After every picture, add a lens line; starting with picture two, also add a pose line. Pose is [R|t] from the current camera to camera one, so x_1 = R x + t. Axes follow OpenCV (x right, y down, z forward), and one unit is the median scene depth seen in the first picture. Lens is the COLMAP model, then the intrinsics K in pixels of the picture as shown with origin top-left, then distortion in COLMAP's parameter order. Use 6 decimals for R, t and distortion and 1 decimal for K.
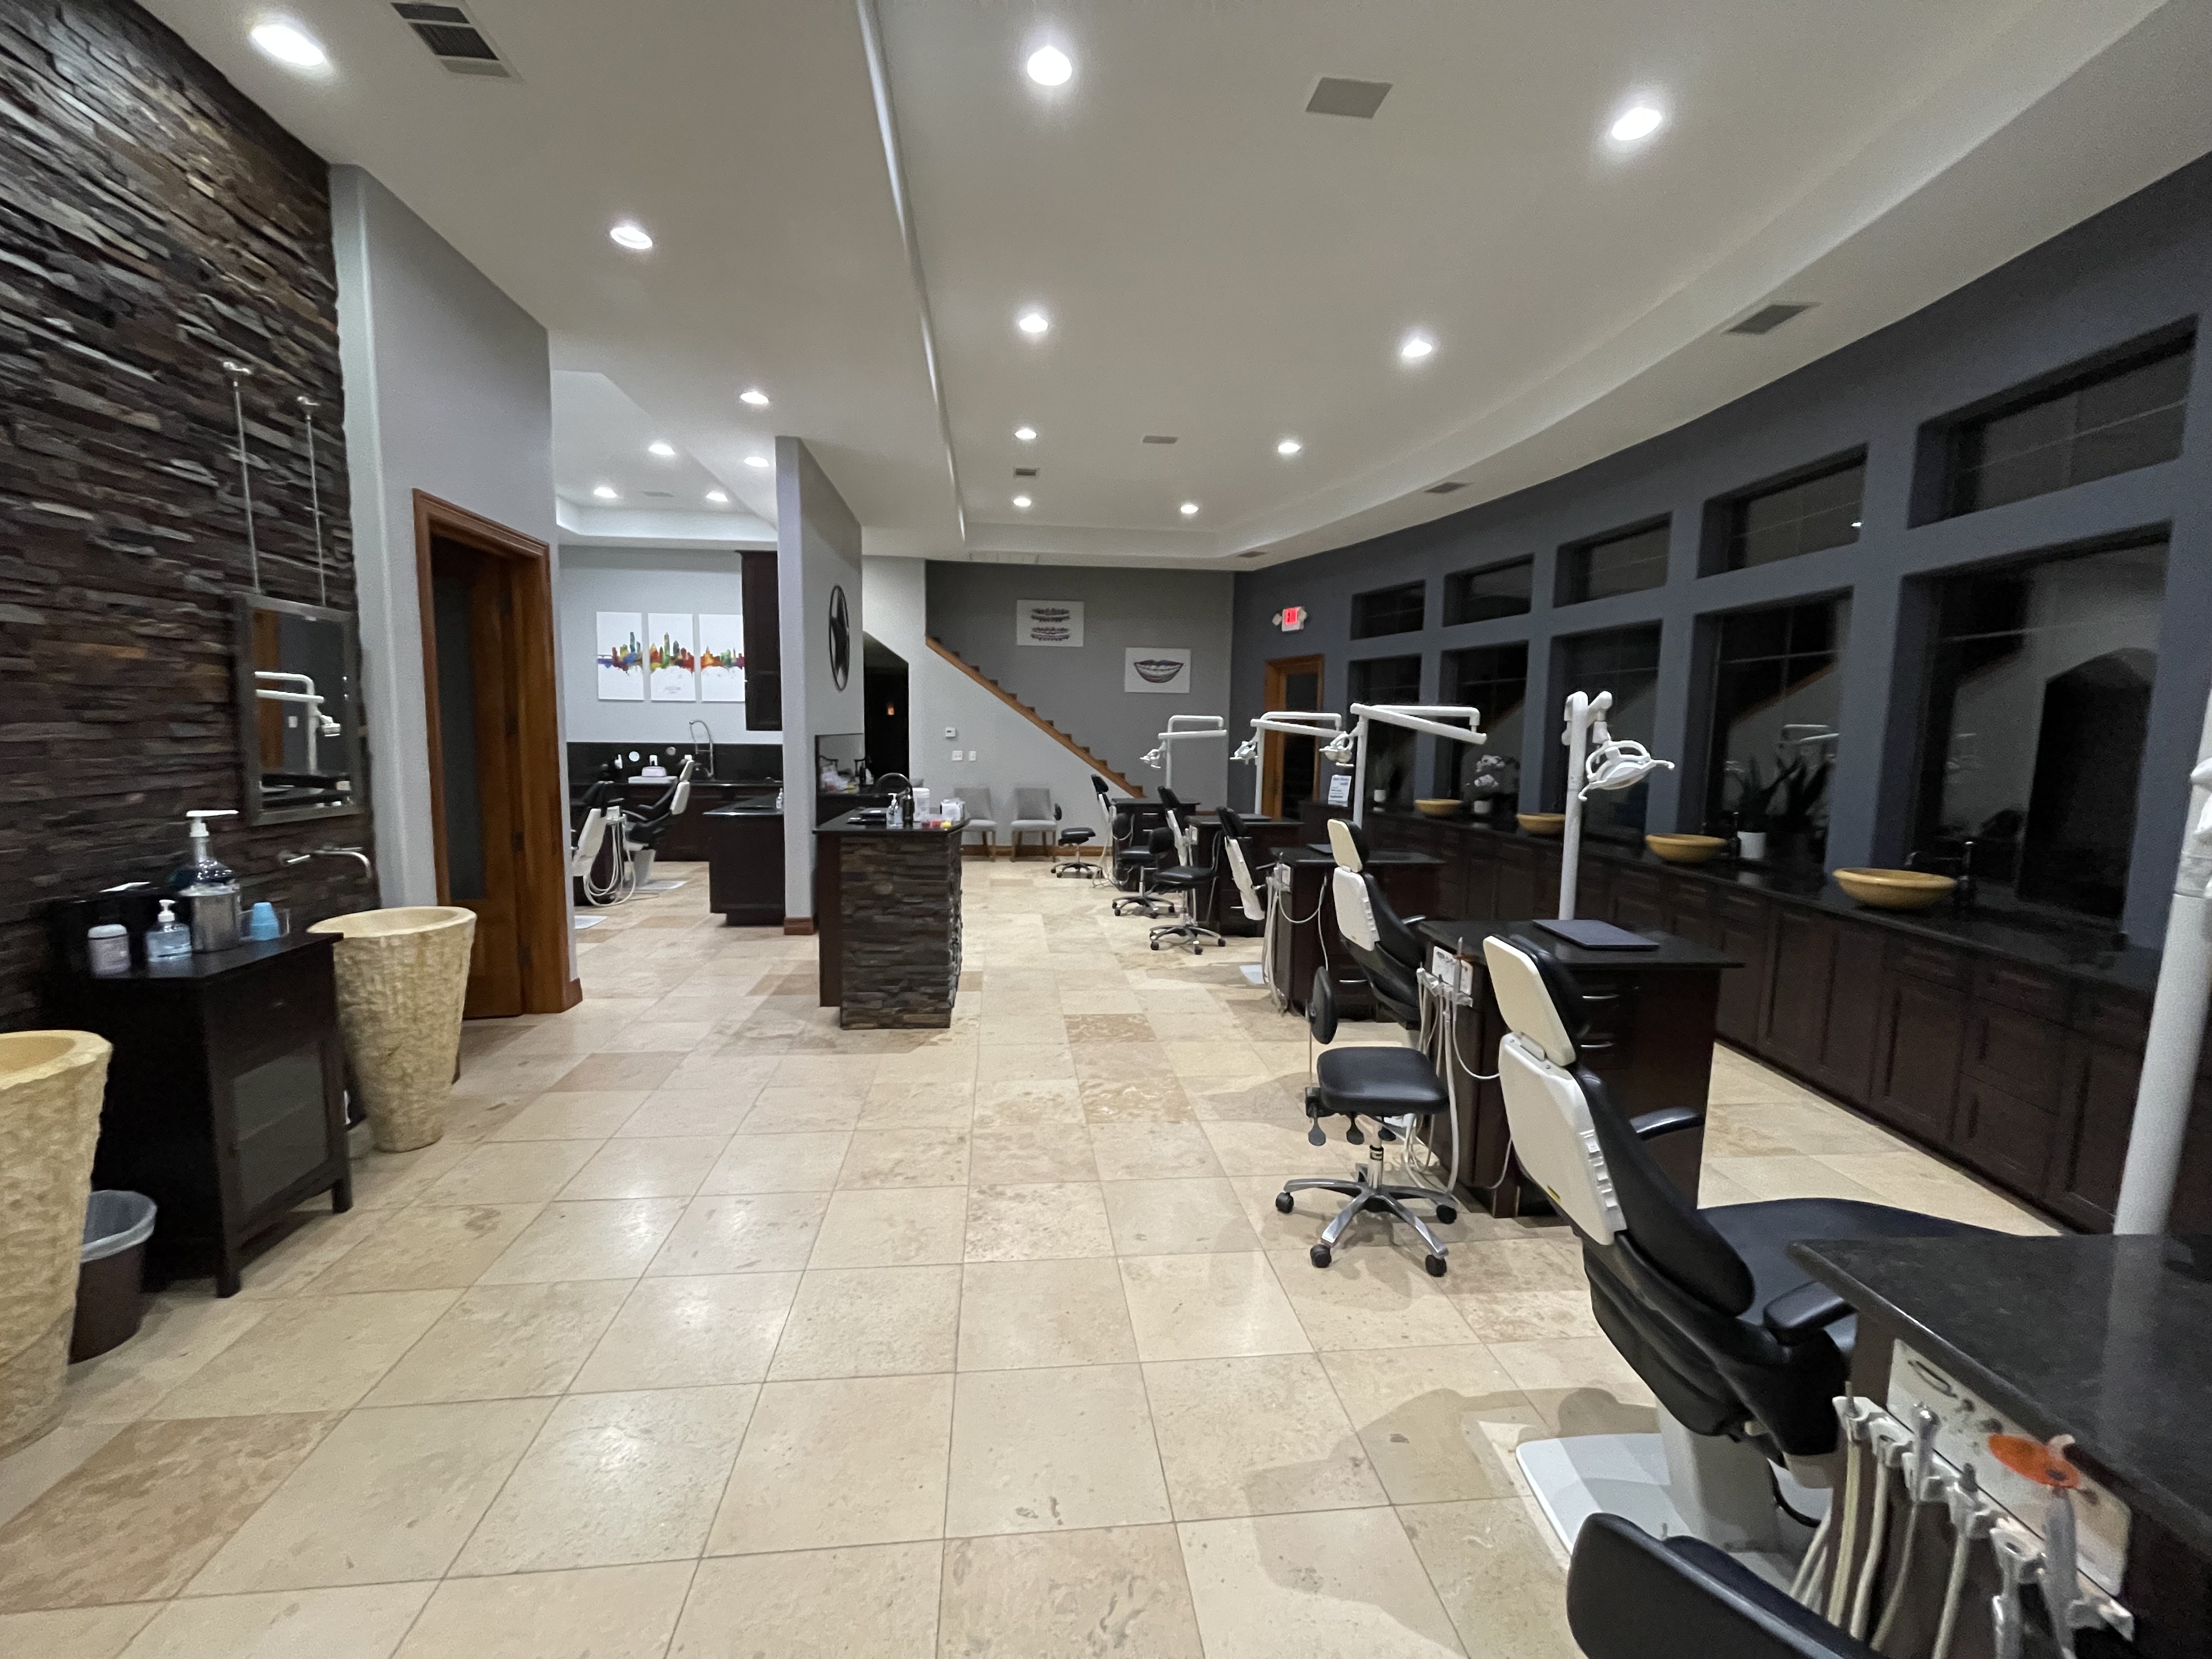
lens RADIAL K [[900.8, 0, 1106.0], [0, 900.8, 829.5], [0, 0, 1]] dist [-0.024029, -0.000156]
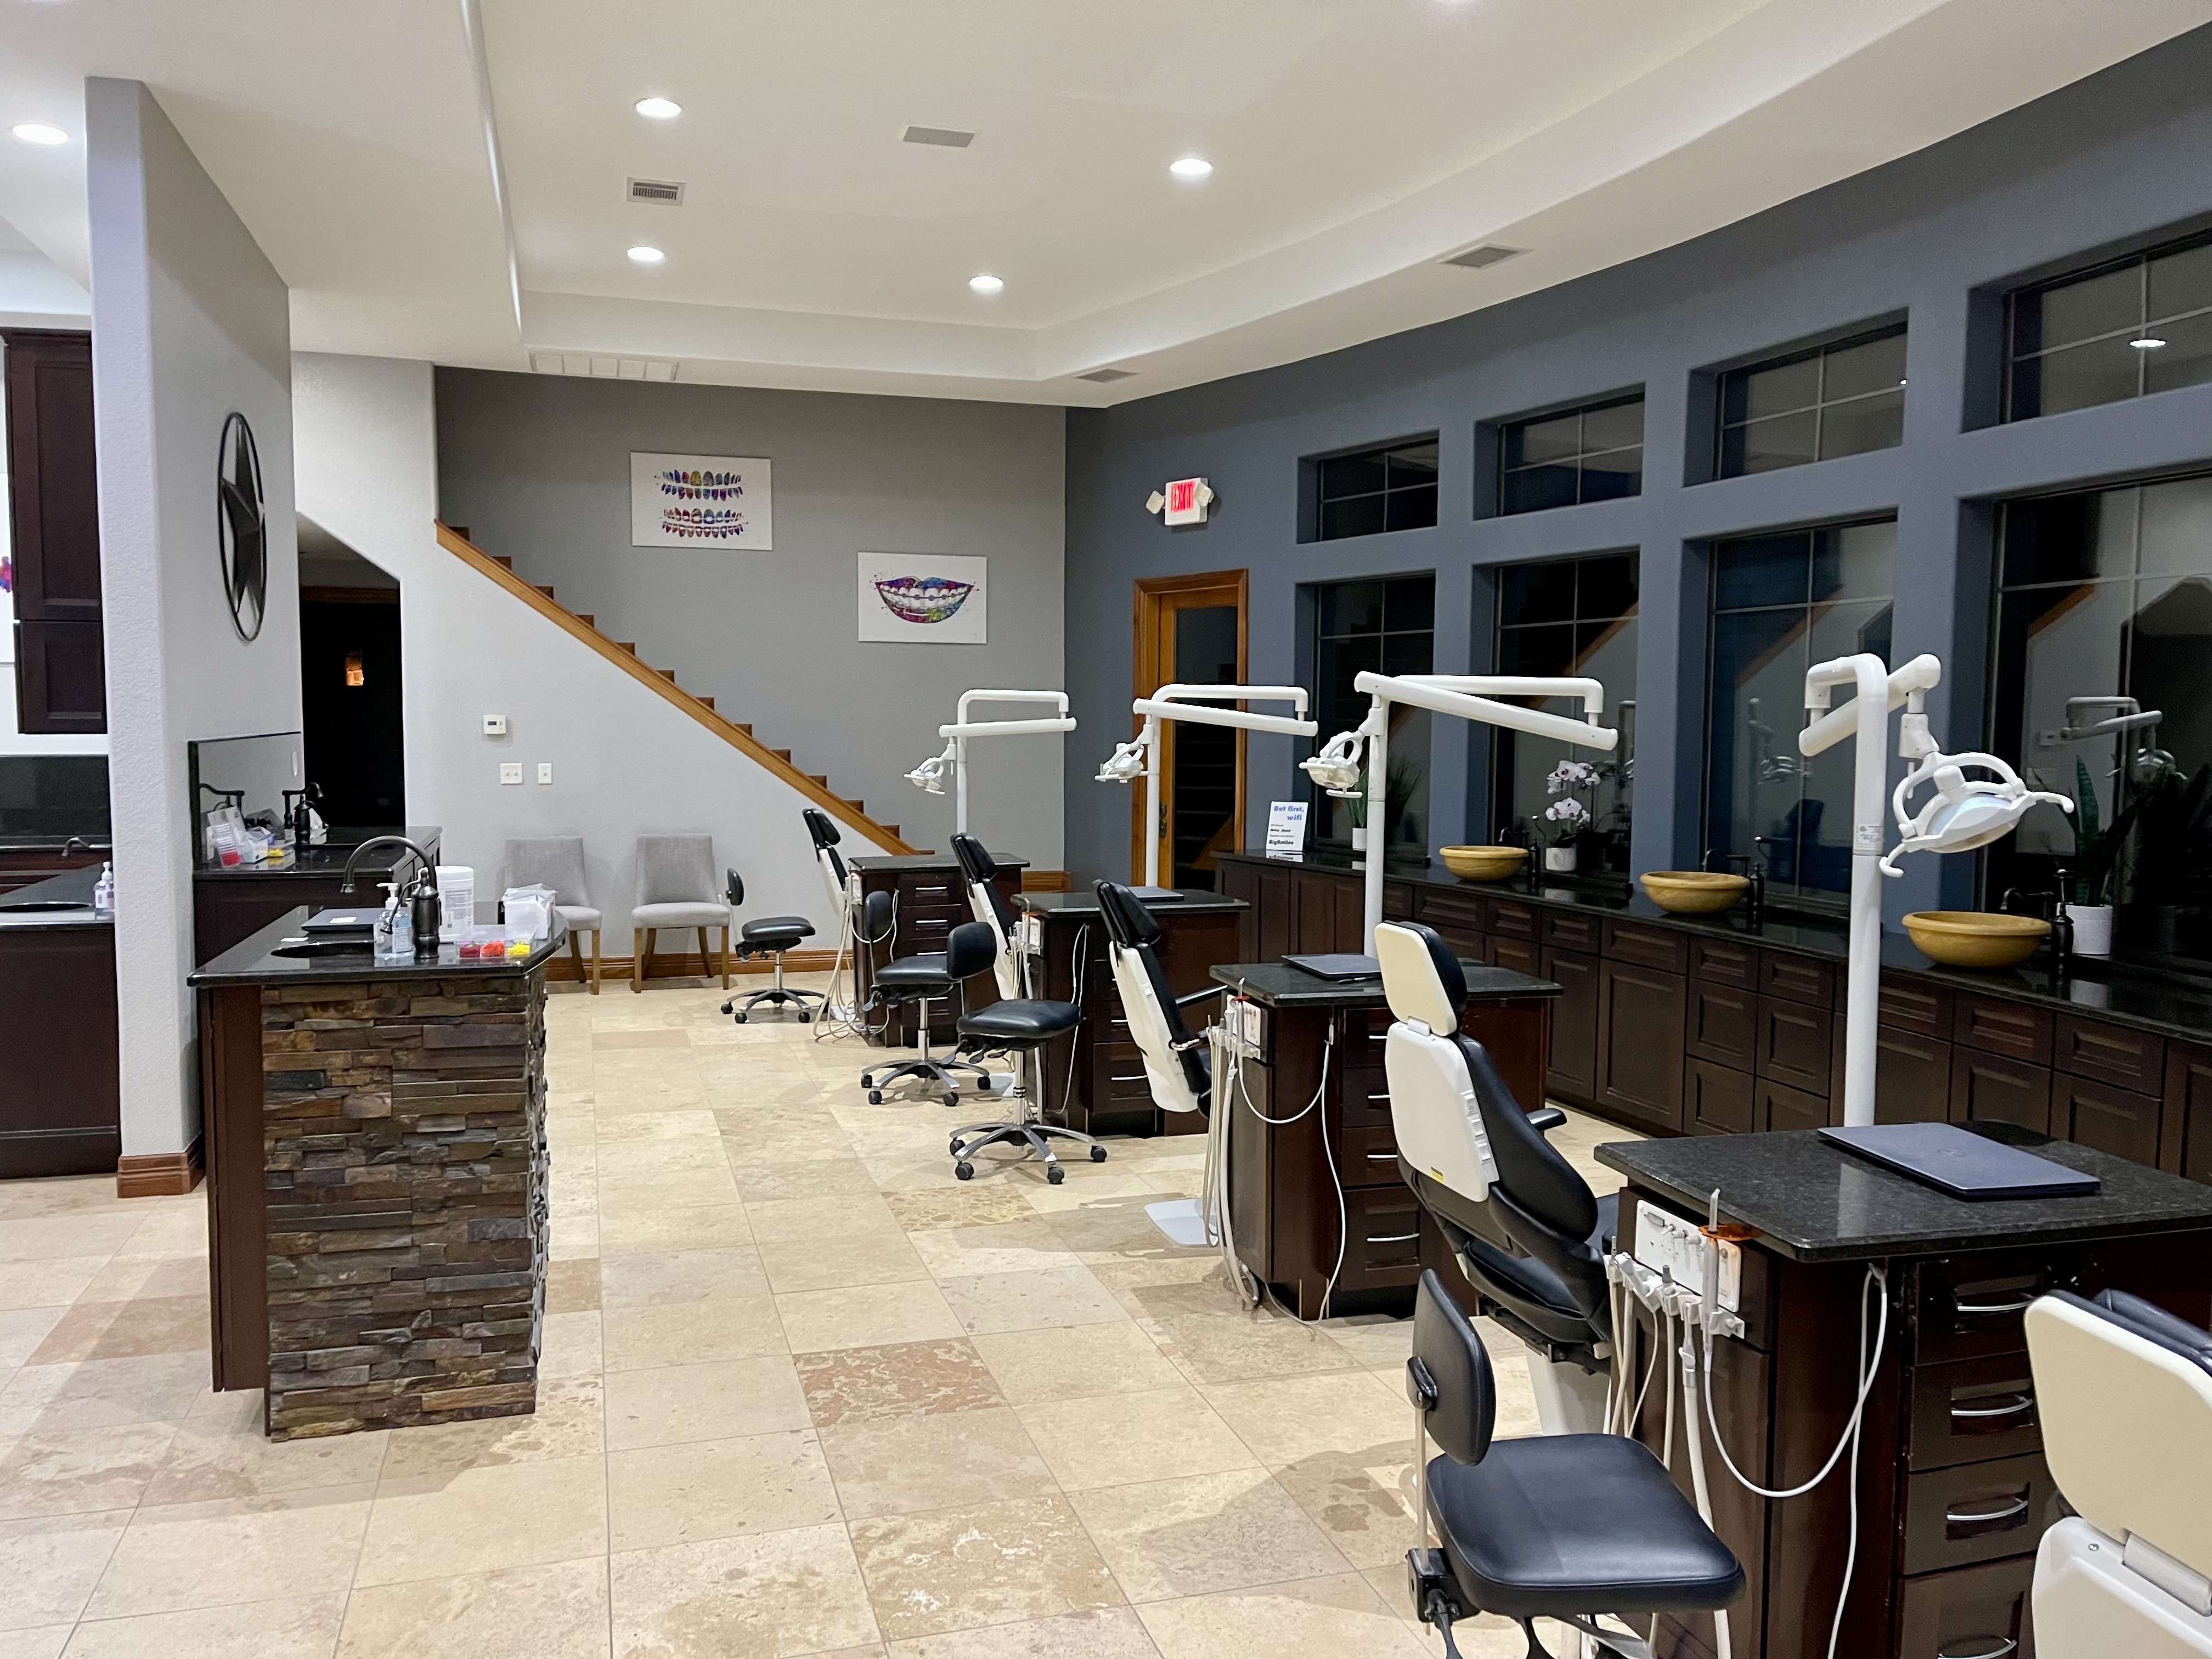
lens RADIAL K [[1654.7, 0, 1106.0], [0, 1654.7, 829.5], [0, 0, 1]] dist [0.044401, -0.079938]
pose [[0.981040, -0.022855, 0.192454, -0.047615], [0.029116, 0.999133, -0.029767, -0.030817], [-0.191606, 0.034806, 0.980854, 0.131441]]
